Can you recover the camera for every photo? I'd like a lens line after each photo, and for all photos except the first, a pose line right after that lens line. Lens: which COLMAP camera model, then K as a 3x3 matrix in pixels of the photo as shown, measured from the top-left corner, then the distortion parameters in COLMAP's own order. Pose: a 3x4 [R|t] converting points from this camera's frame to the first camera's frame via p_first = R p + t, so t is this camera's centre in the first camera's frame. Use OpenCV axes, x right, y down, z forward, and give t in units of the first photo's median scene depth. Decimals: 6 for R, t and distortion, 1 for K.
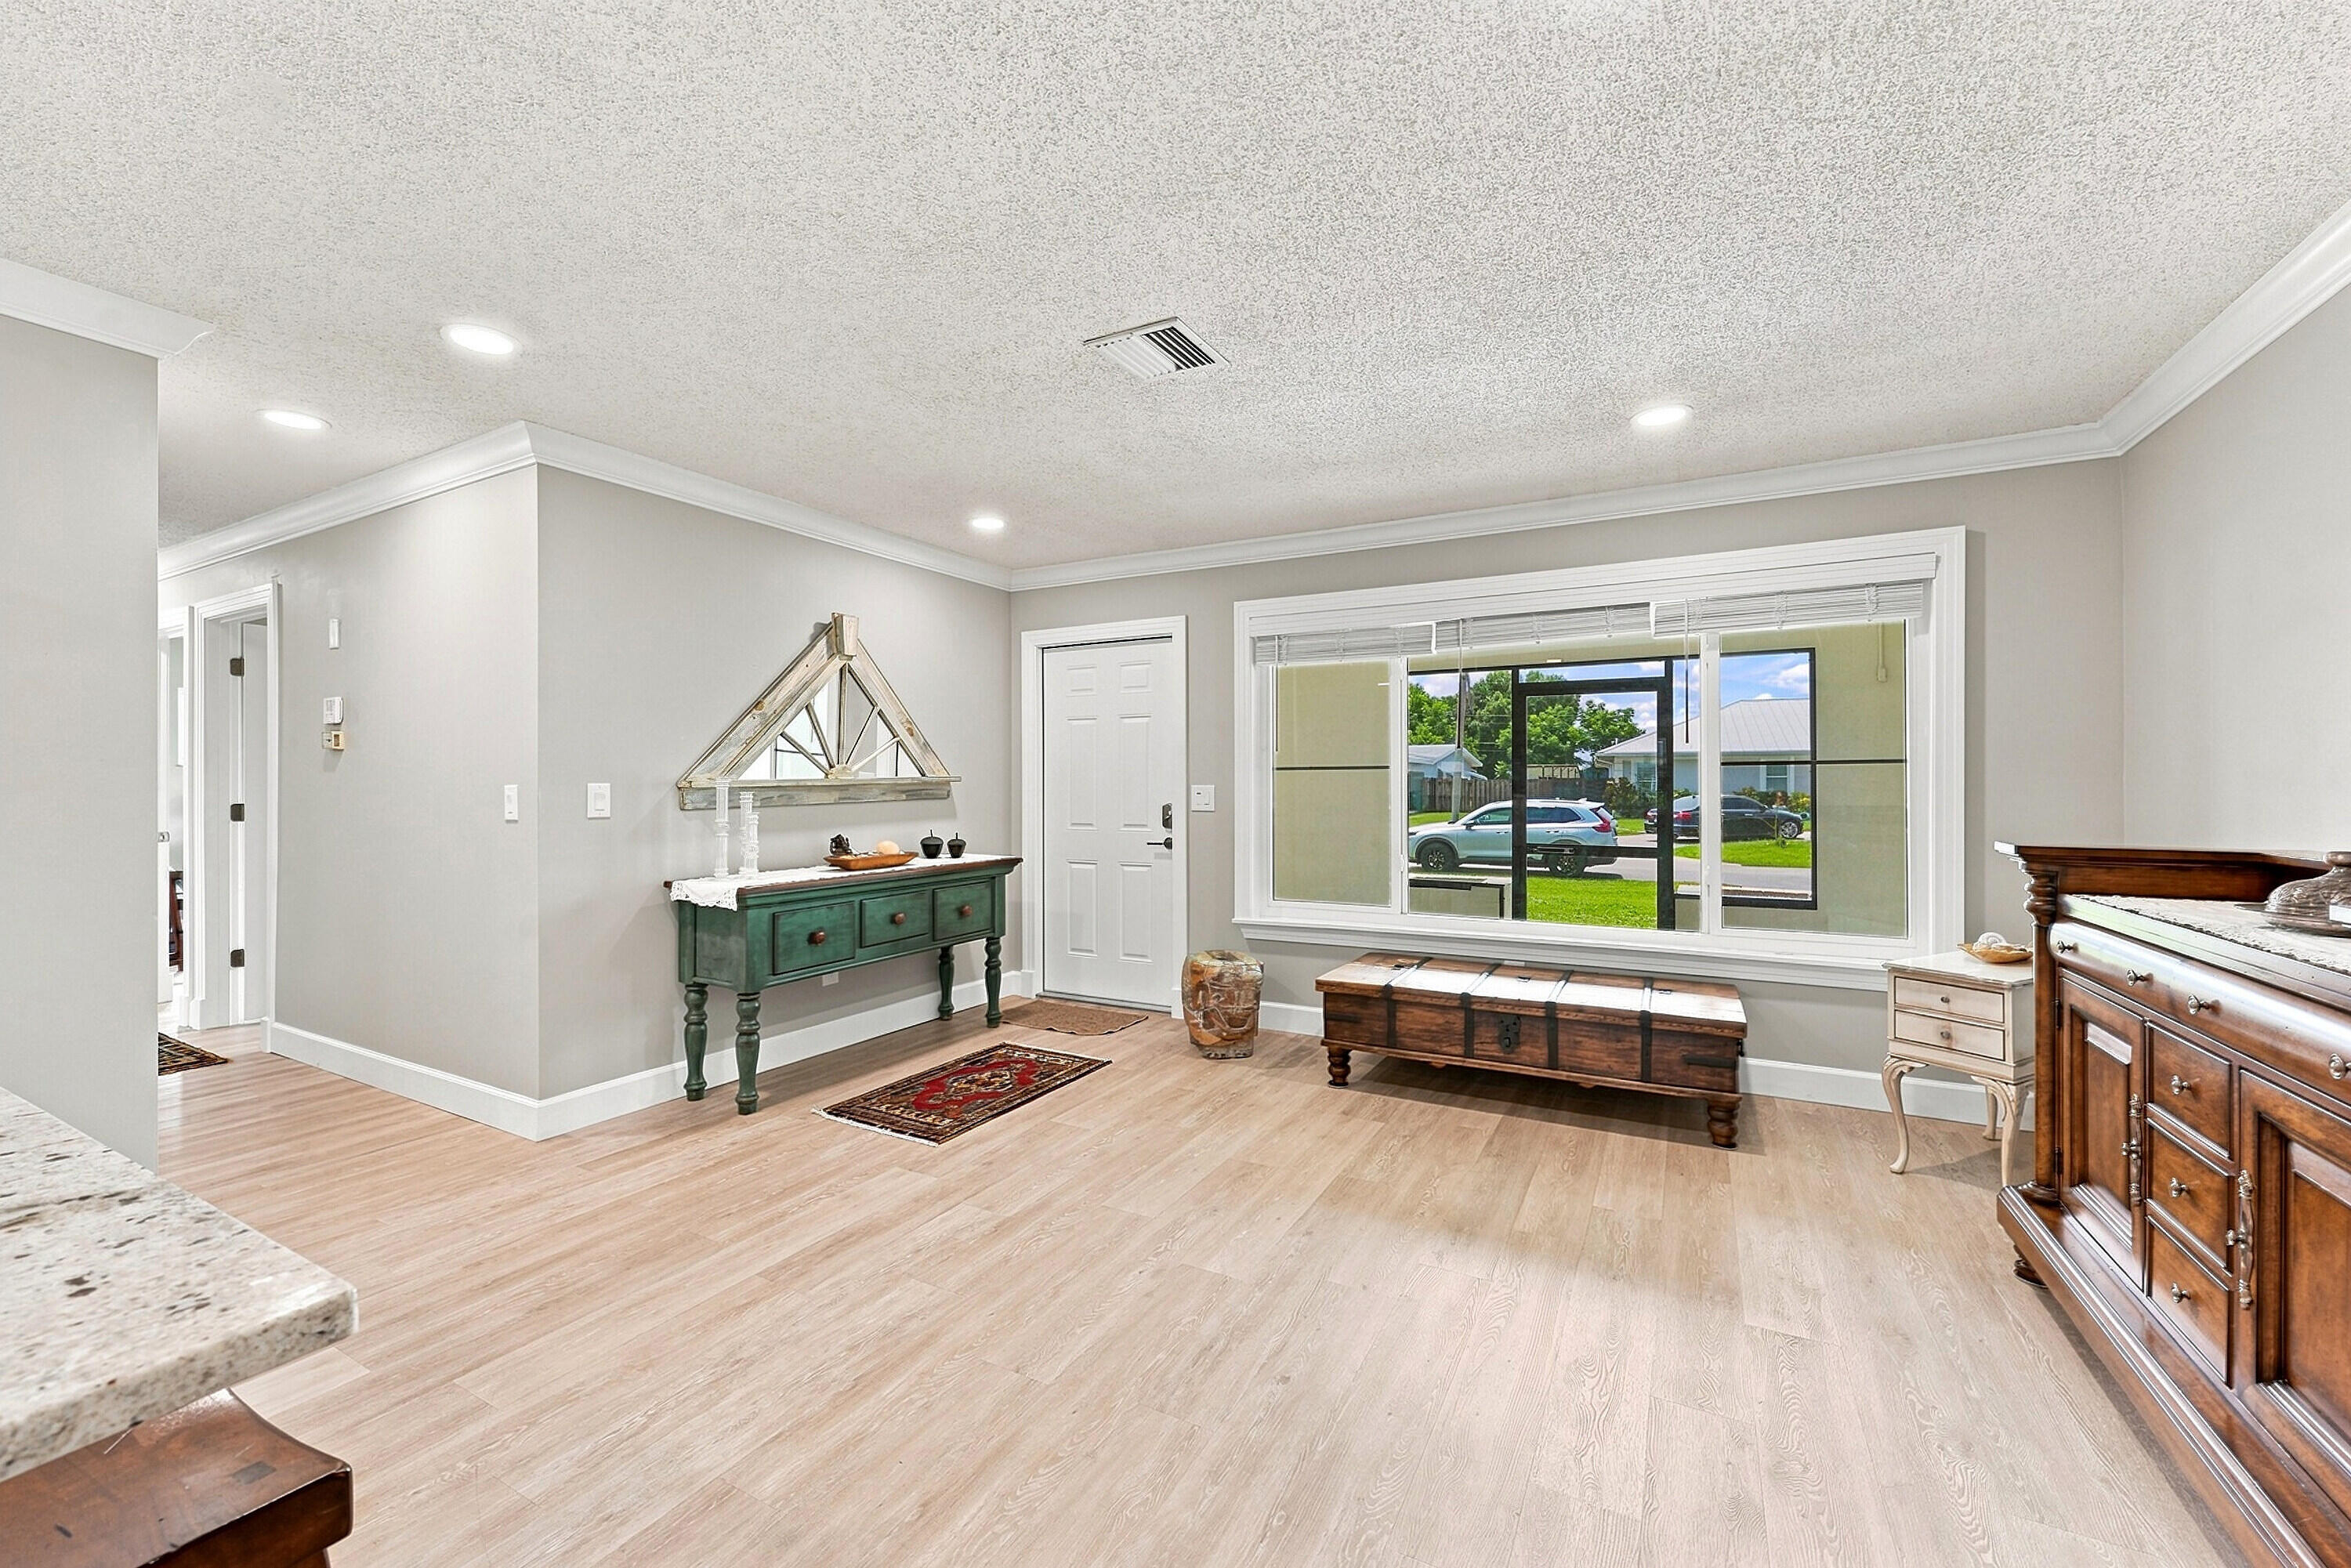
lens RADIAL K [[941.6, 0, 1175.5], [0, 941.6, 784.0], [0, 0, 1]] dist [0.000207, 0.000034]
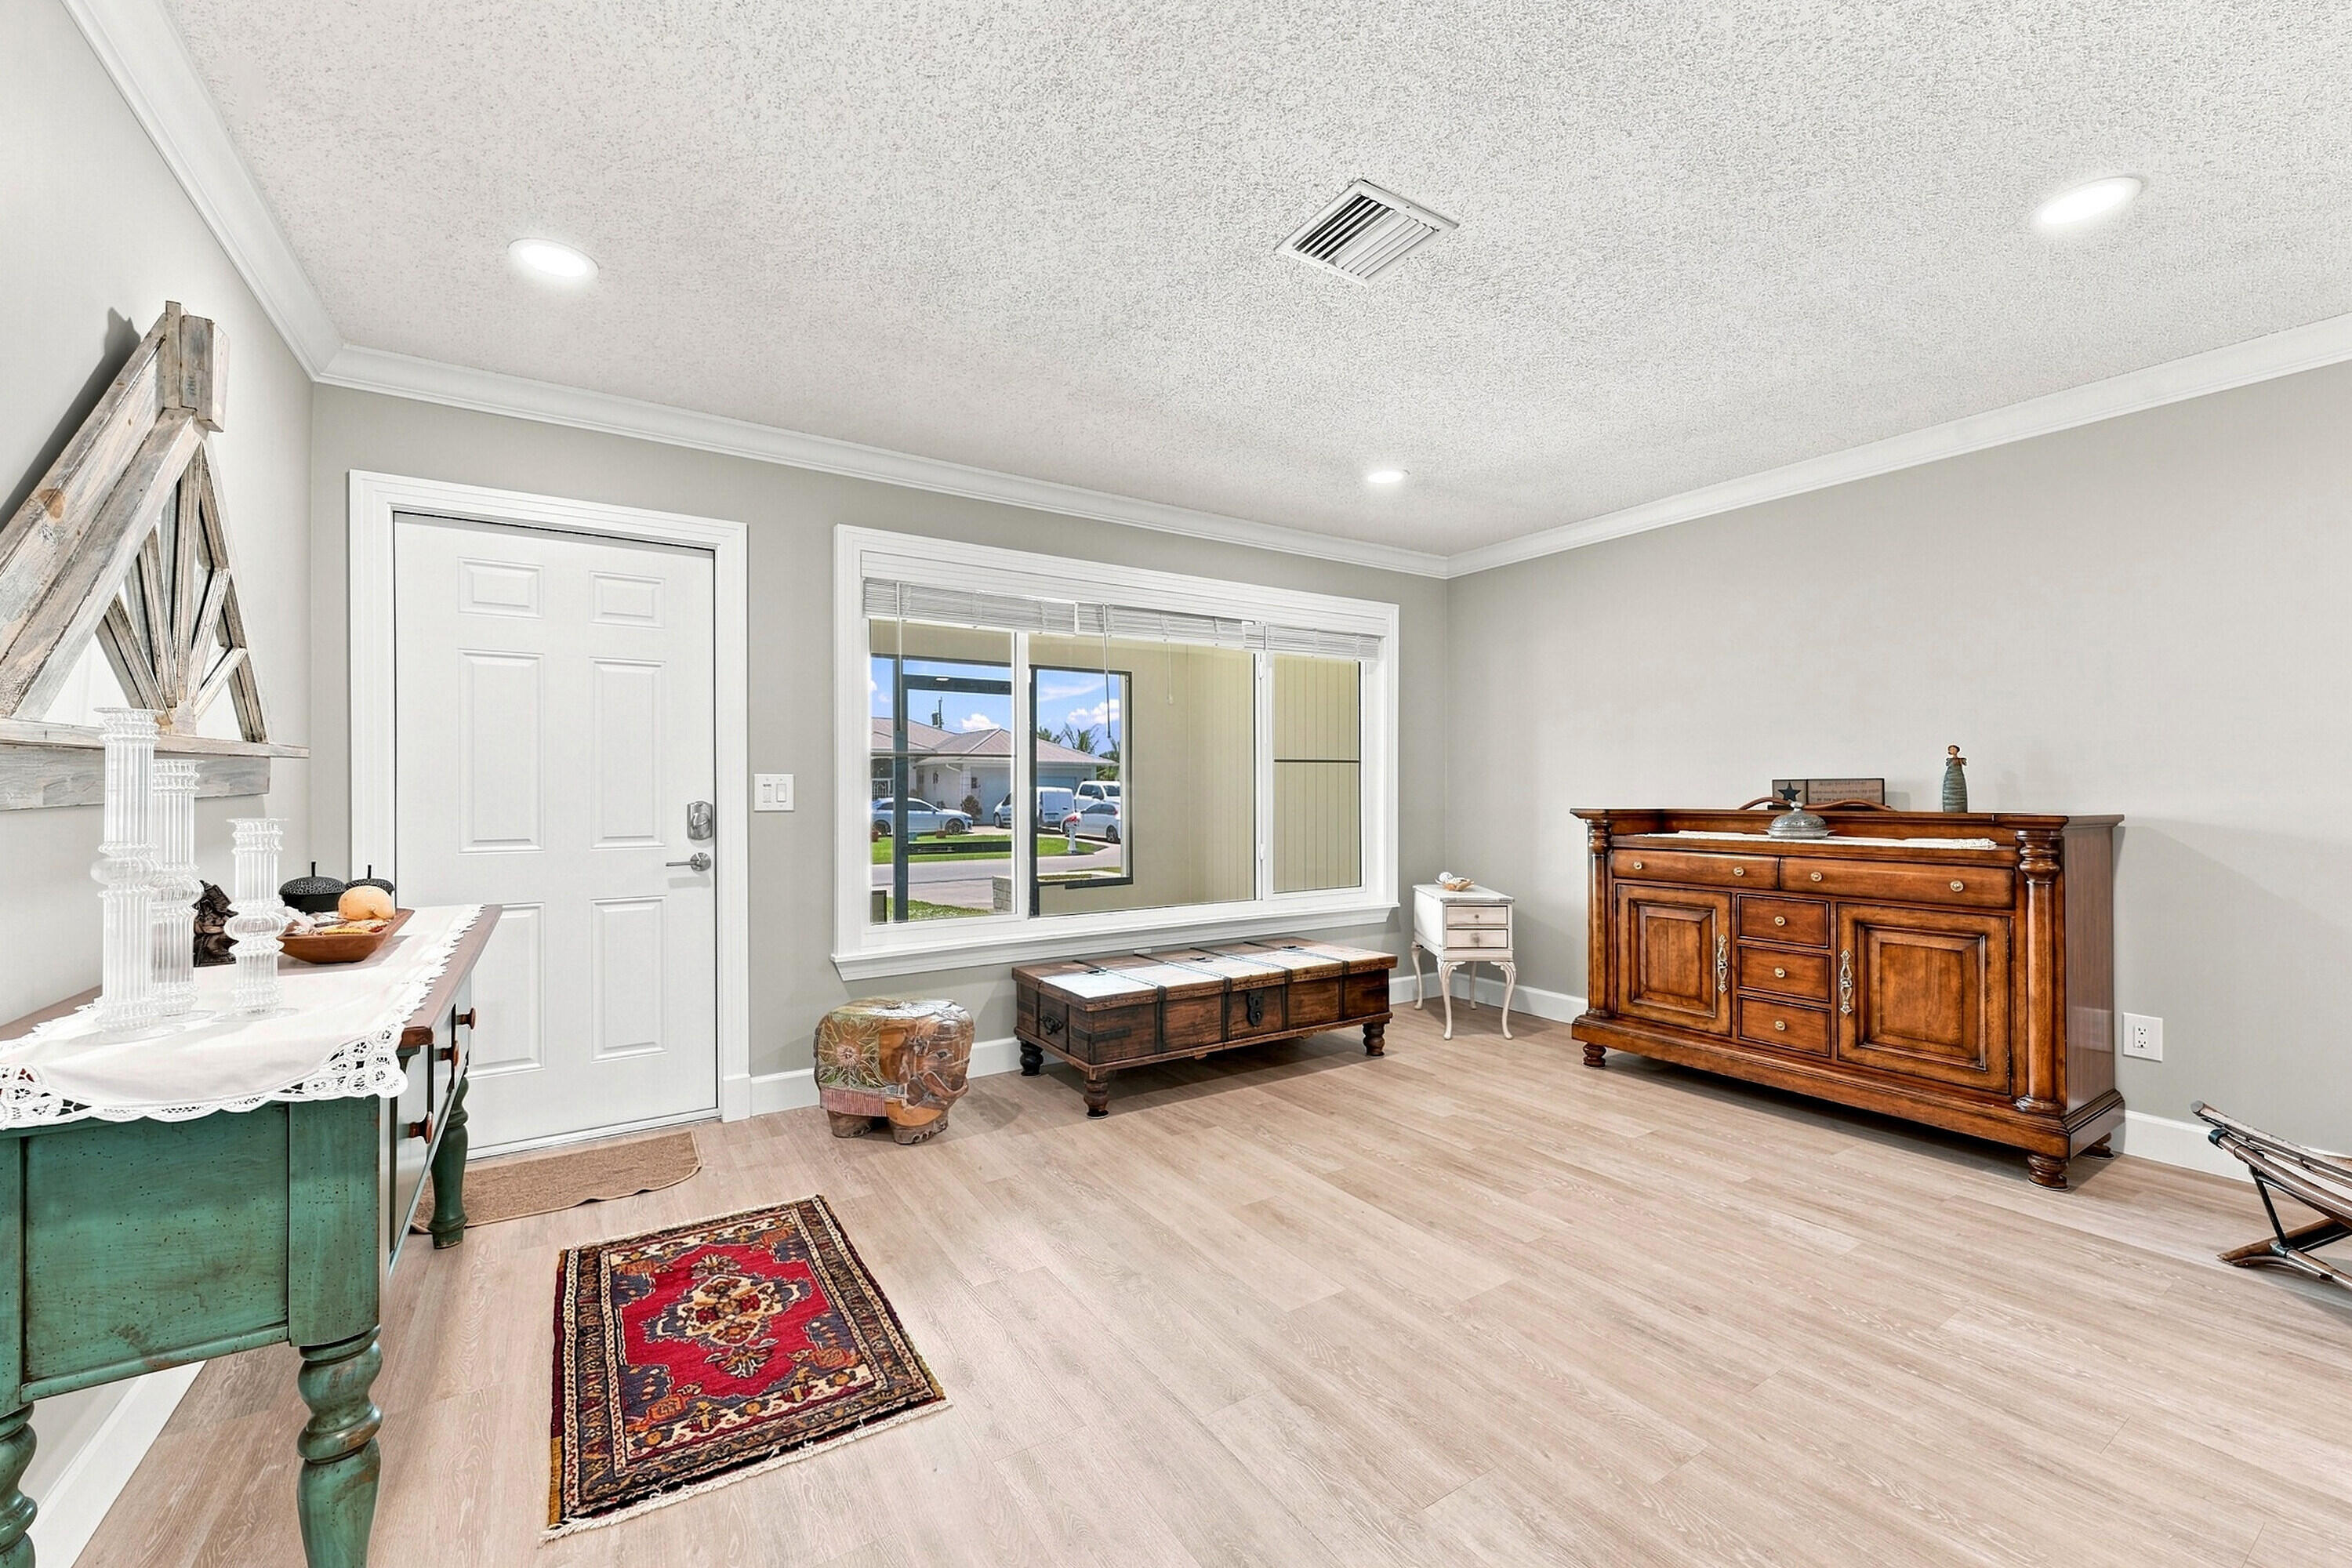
lens RADIAL K [[943.2, 0, 1181.9], [0, 943.2, 799.1], [0, 0, 1]] dist [0.000504, 0.000226]
pose [[0.479253, -0.006614, 0.877652, -0.588841], [0.004551, 0.999977, 0.005051, 0.023168], [-0.877665, 0.001573, 0.479272, 0.537515]]
